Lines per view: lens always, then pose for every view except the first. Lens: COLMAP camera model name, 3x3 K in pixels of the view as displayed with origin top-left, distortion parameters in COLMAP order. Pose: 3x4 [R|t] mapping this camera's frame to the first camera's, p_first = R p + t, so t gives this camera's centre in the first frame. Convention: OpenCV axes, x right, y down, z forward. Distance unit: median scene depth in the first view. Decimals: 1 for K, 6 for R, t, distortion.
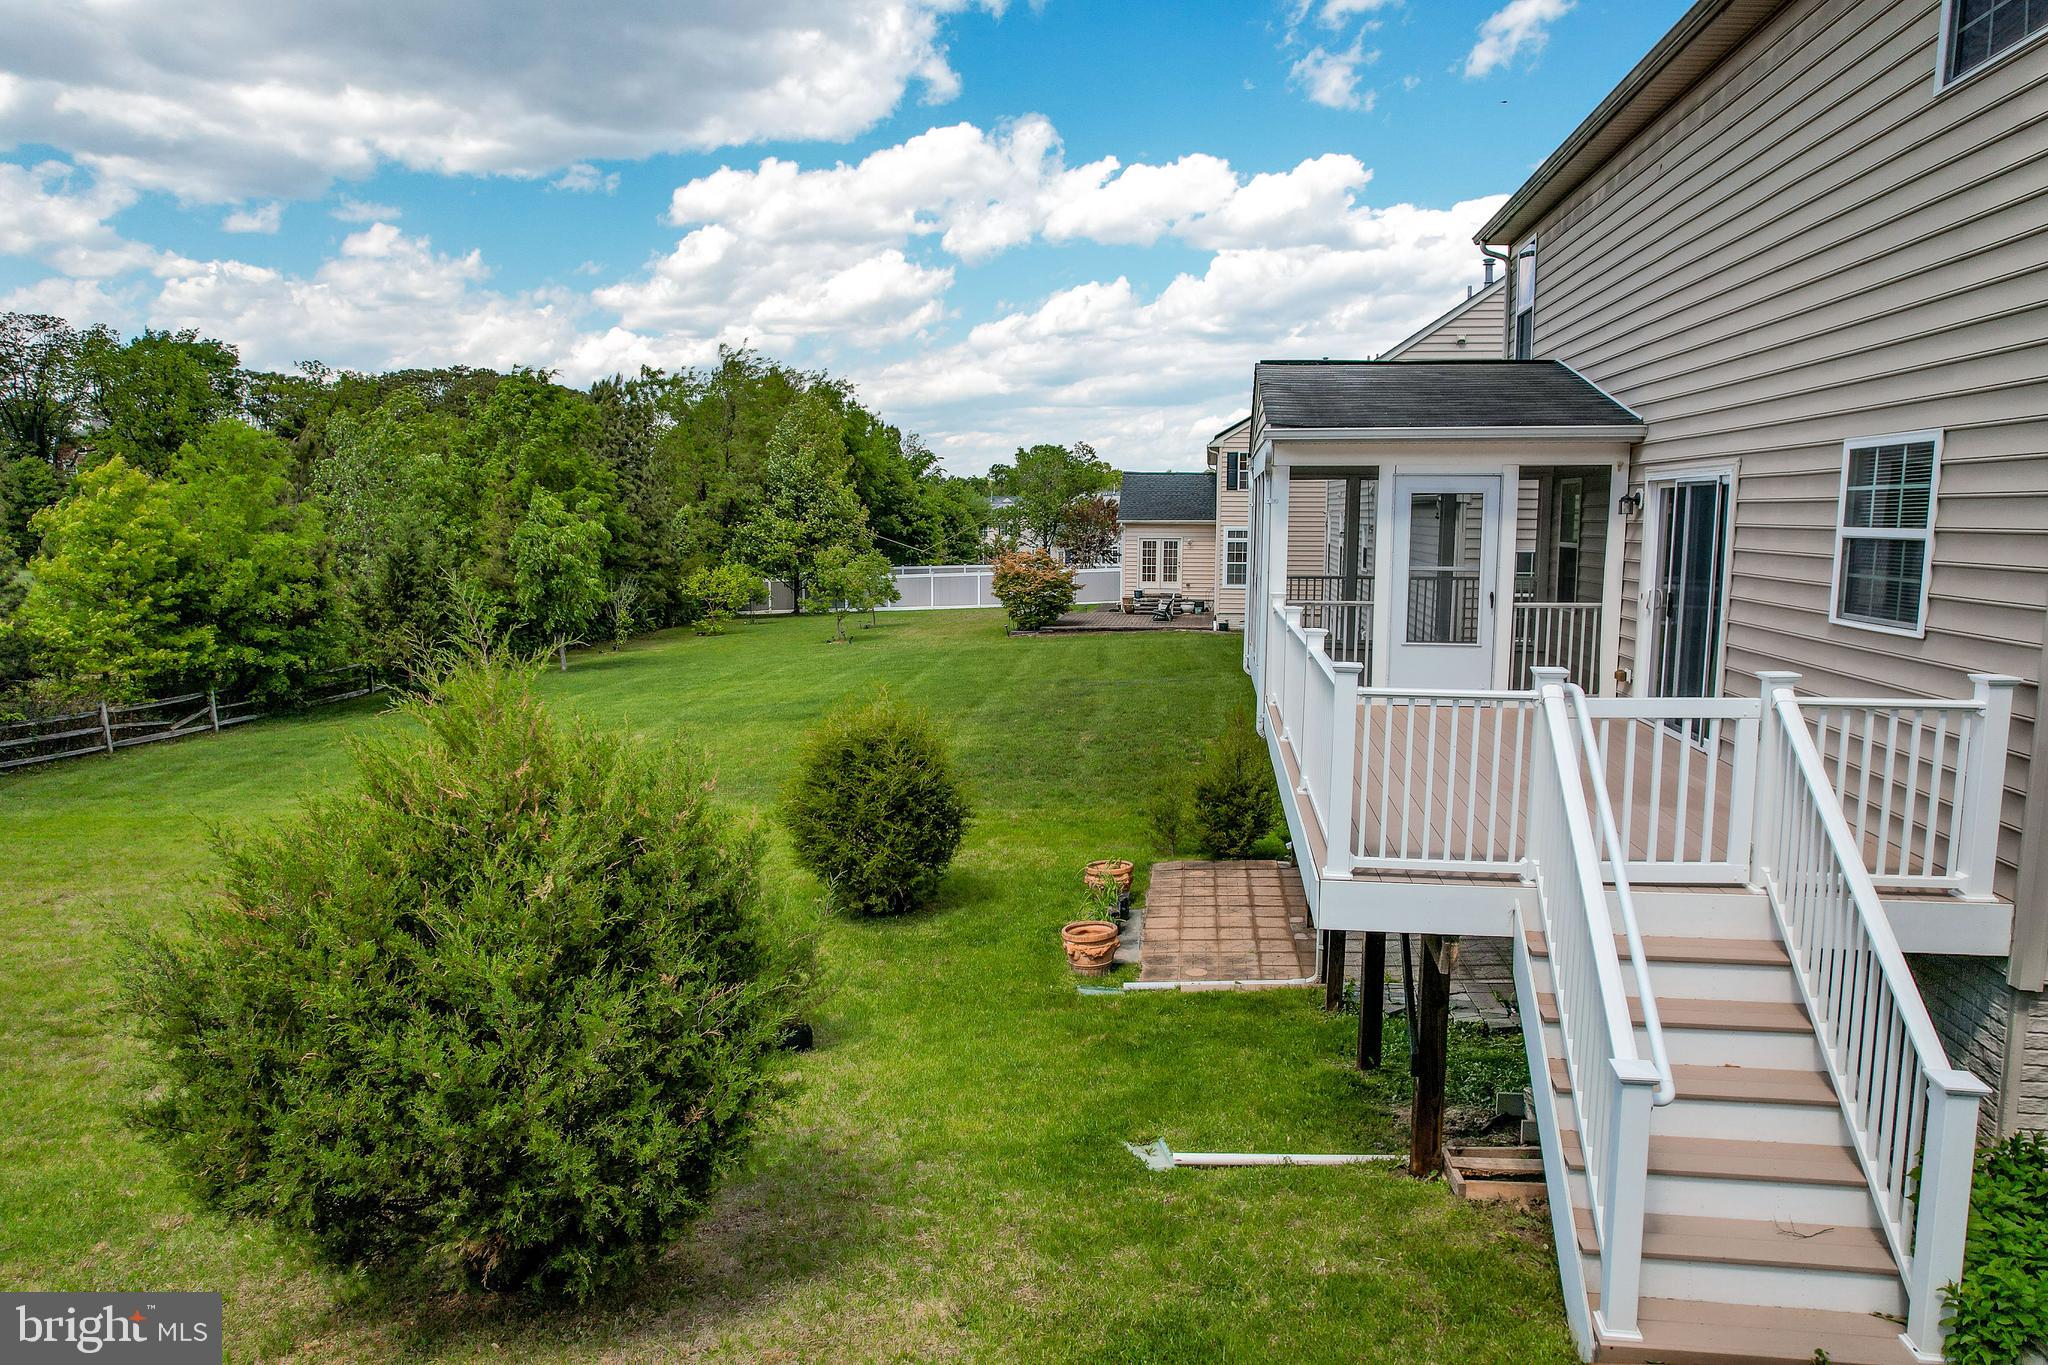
lens RADIAL K [[1317.3, 0, 1024.0], [0, 1317.3, 682.5], [0, 0, 1]] dist [-0.075655, 0.067992]
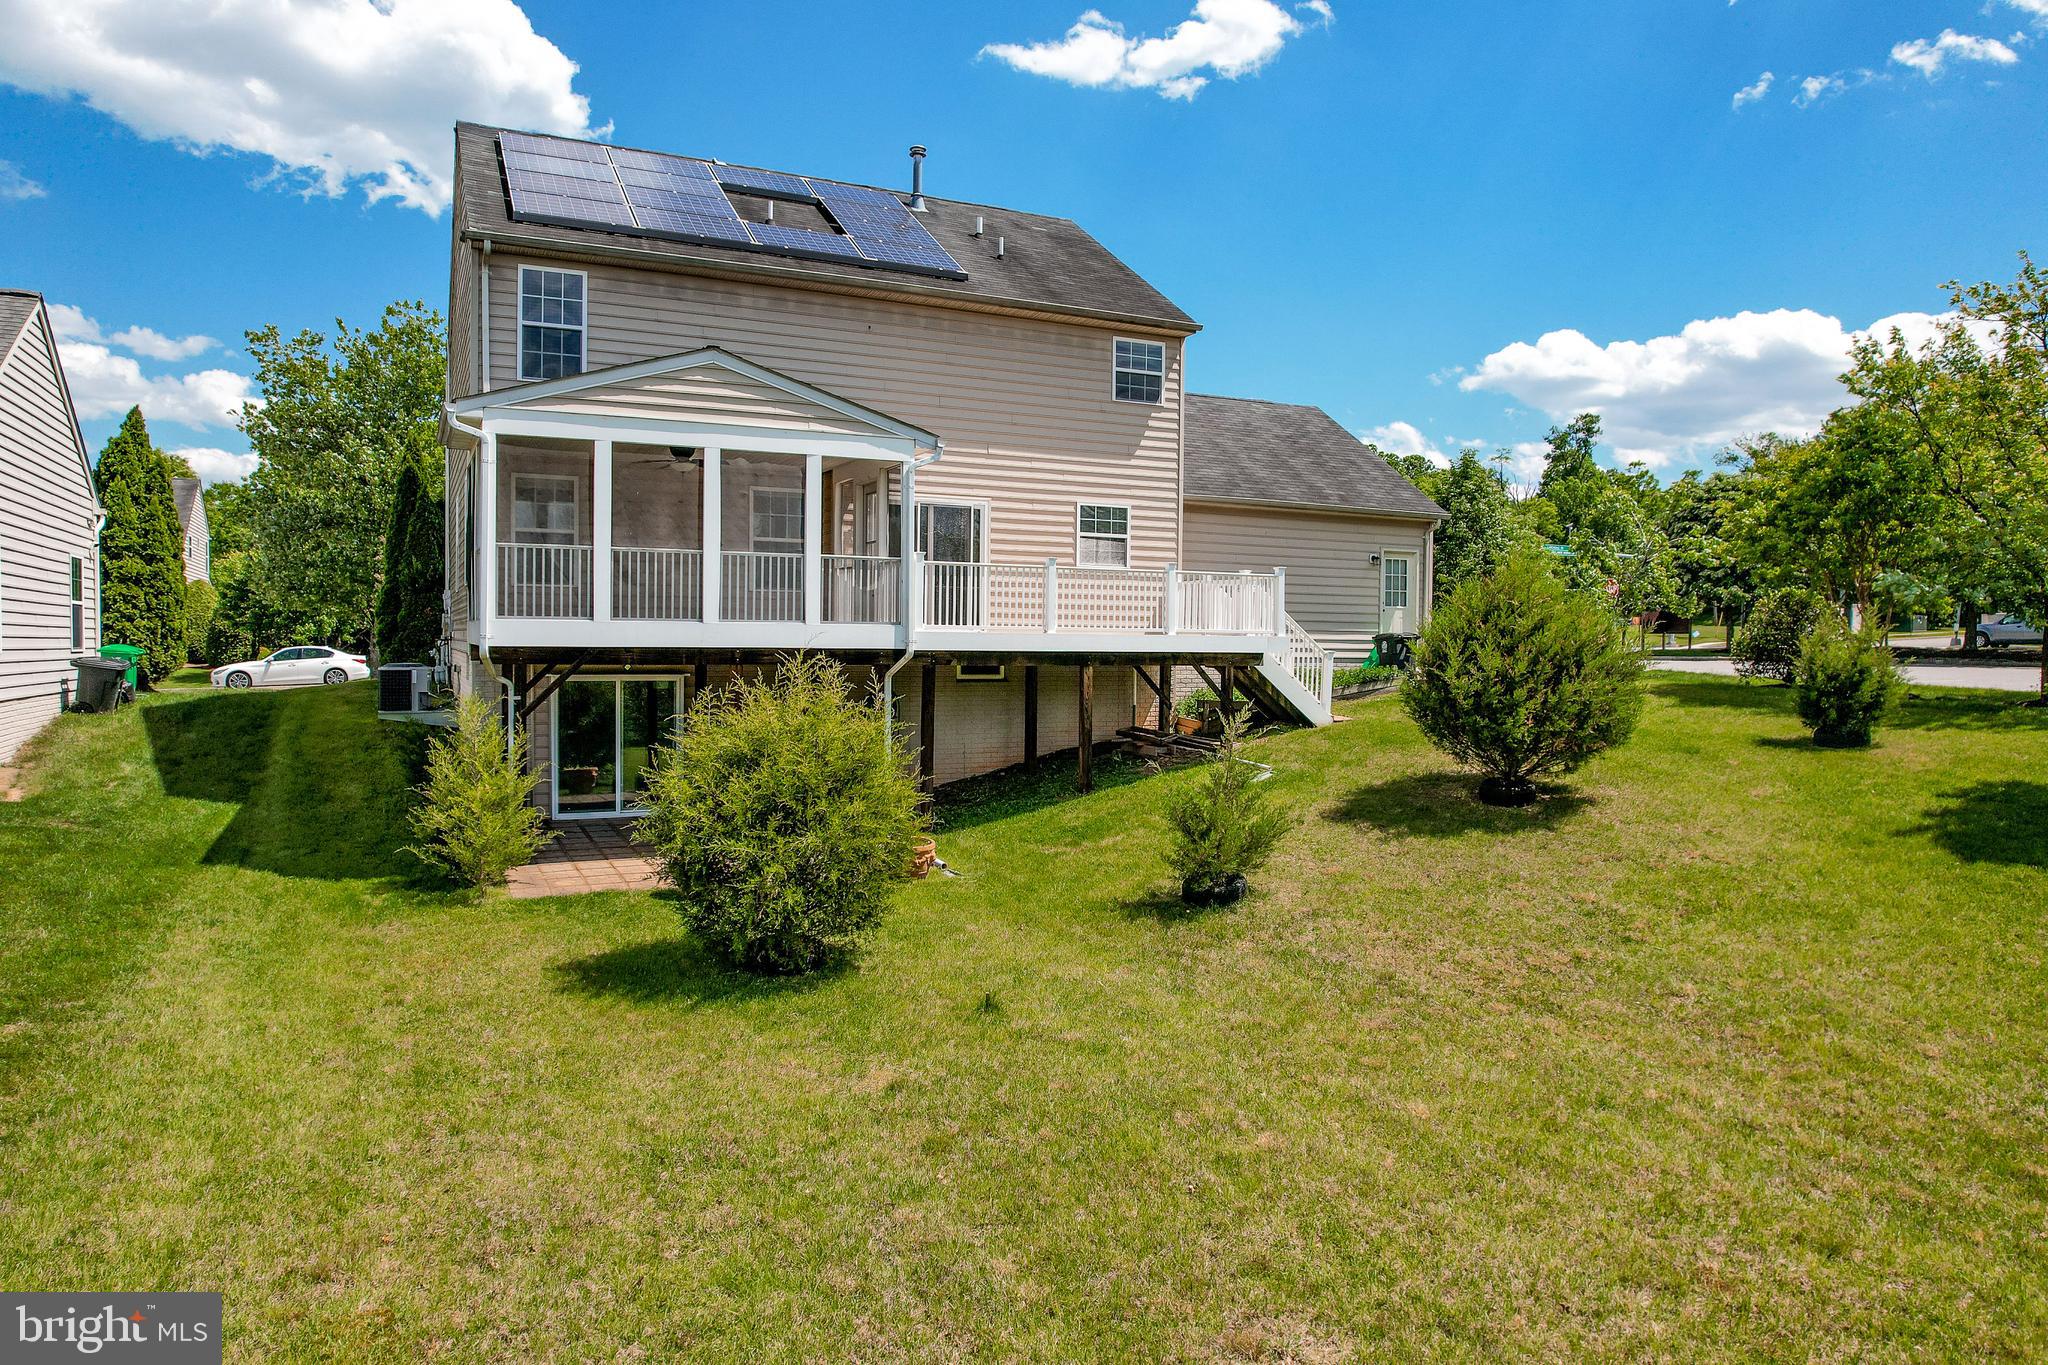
lens RADIAL K [[1316.4, 0, 1024.0], [0, 1316.4, 682.5], [0, 0, 1]] dist [-0.040196, -0.003497]
pose [[-0.556448, -0.026174, 0.830470, -1.532507], [0.101865, 0.989815, 0.099450, -0.084421], [-0.824615, 0.139935, -0.548114, 2.454343]]
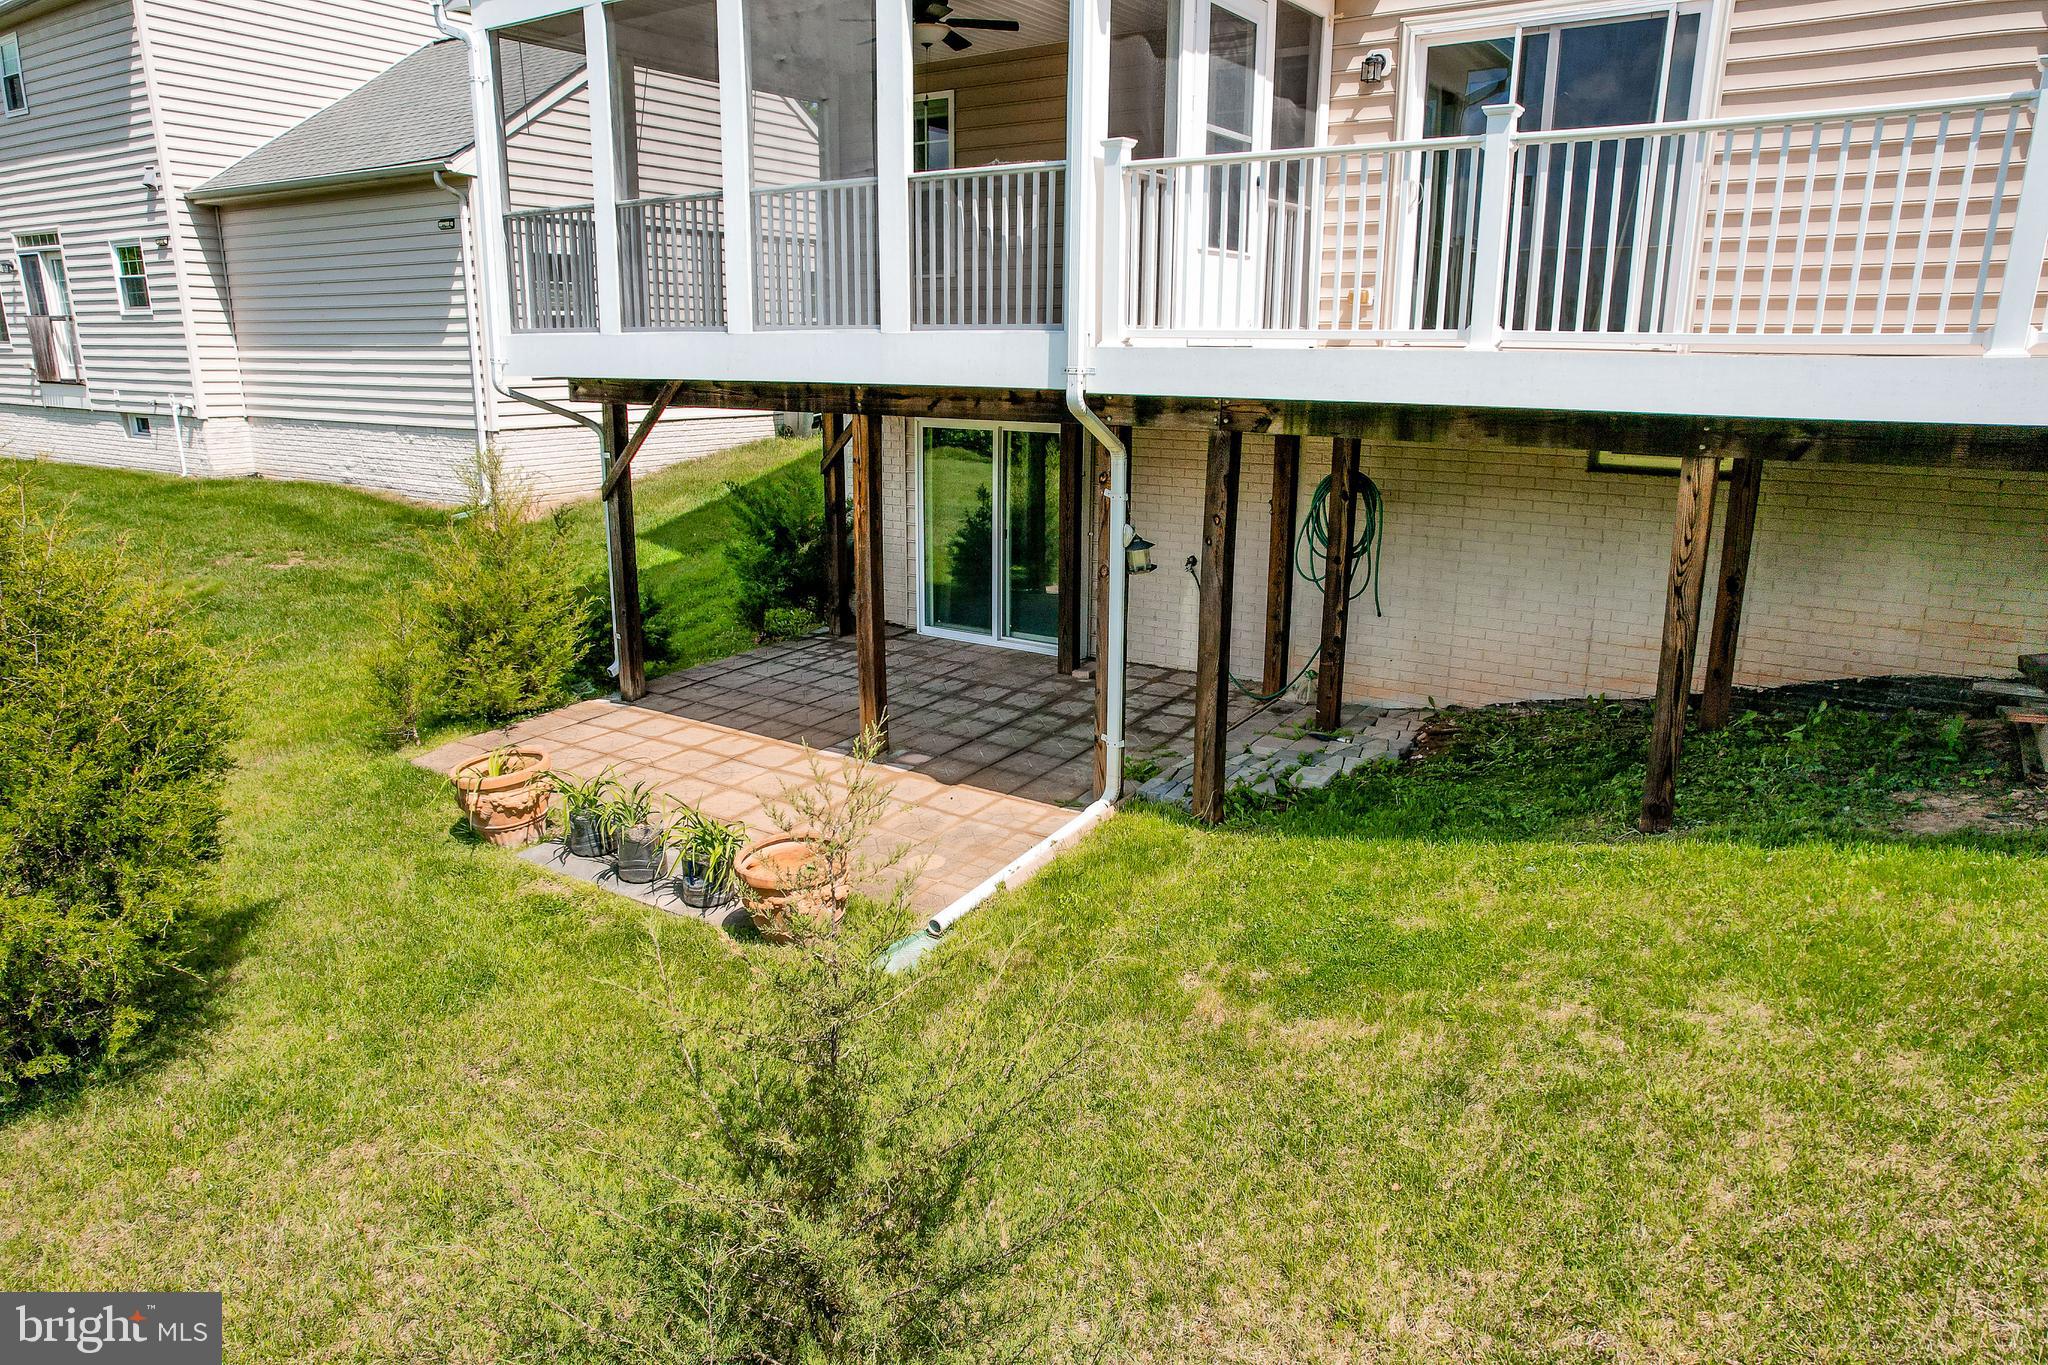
lens RADIAL K [[1317.3, 0, 1024.0], [0, 1317.3, 682.5], [0, 0, 1]] dist [-0.075655, 0.067992]
pose [[0.438527, -0.217744, 0.871941, -0.521551], [0.109941, 0.975916, 0.188415, 0.070284], [-0.891968, 0.013237, 0.451905, 1.123958]]
